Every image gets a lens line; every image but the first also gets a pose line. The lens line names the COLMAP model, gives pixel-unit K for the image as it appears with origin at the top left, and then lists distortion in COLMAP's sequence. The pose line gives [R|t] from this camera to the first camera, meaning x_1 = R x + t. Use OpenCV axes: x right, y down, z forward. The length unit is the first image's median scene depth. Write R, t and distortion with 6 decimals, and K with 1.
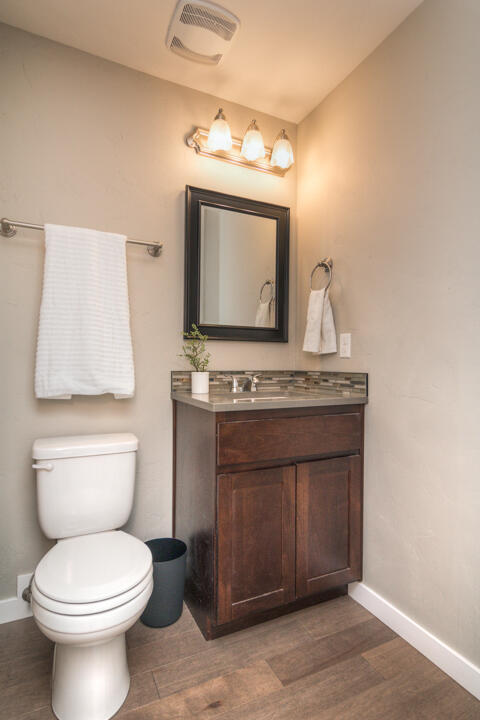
lens RADIAL K [[380.4, 0, 234.0], [0, 380.4, 357.8], [0, 0, 1]] dist [-0.010513, 0.000681]
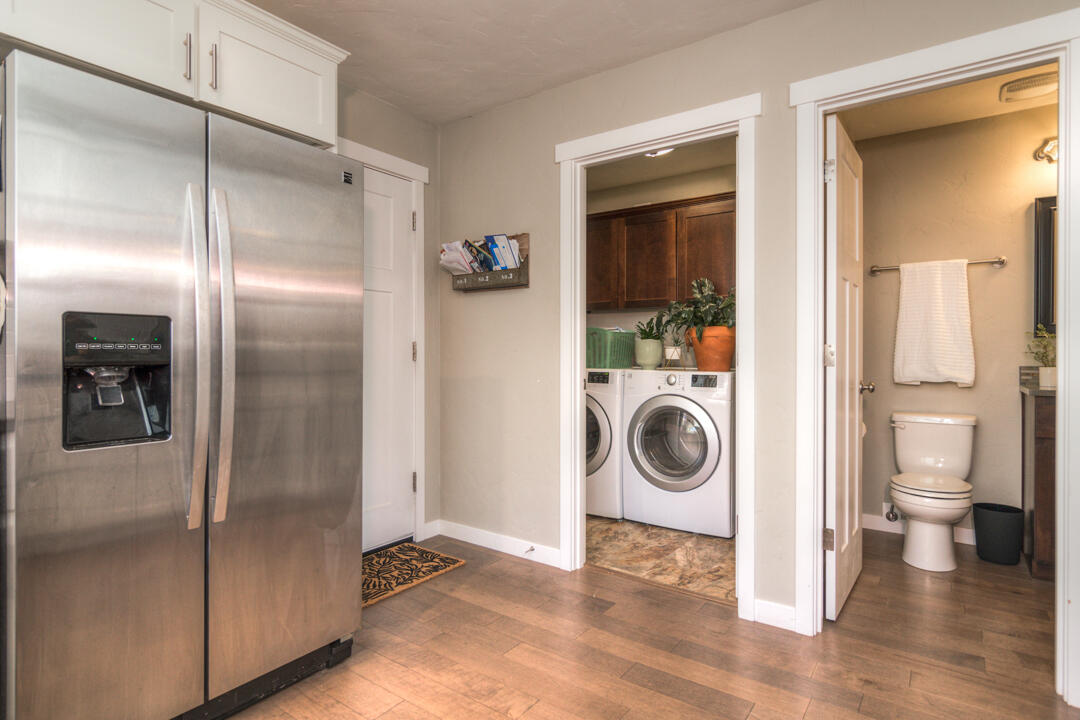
lens RADIAL K [[570.6, 0, 530.0], [0, 570.6, 357.6], [0, 0, 1]] dist [-0.010513, 0.000681]
pose [[0.463426, -0.005211, -0.886120, 0.712719], [0.008046, 0.999966, -0.001673, -0.000138], [0.886099, -0.006354, 0.463452, -1.173175]]
